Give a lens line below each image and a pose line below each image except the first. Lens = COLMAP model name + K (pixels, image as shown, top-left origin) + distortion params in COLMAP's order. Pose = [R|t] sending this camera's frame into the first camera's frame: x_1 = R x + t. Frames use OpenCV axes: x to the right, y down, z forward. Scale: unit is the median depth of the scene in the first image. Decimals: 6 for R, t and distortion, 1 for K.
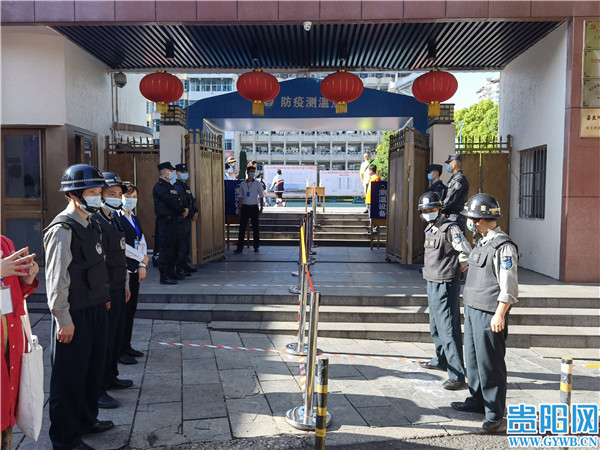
lens RADIAL K [[467.2, 0, 284.6], [0, 467.2, 234.8], [0, 0, 1]] dist [0.003002, -0.039536]
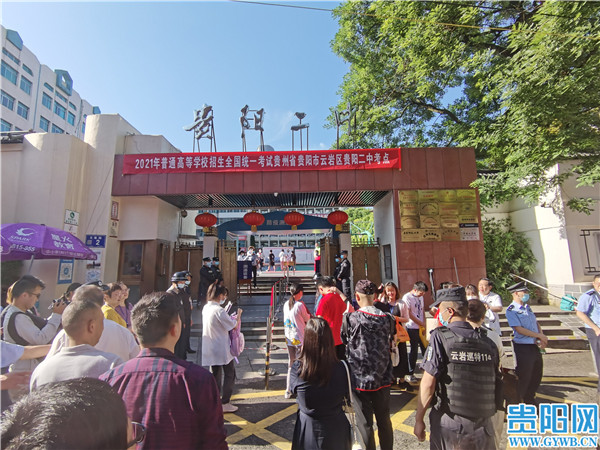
lens RADIAL K [[293.5, 0, 300.0], [0, 293.5, 225.0], [0, 0, 1]] dist [0.001728, 0.000025]
pose [[0.996416, -0.013768, 0.083458, 0.036285], [0.029862, 0.980389, -0.194795, -0.027755], [-0.079140, 0.196589, 0.977287, -0.259162]]
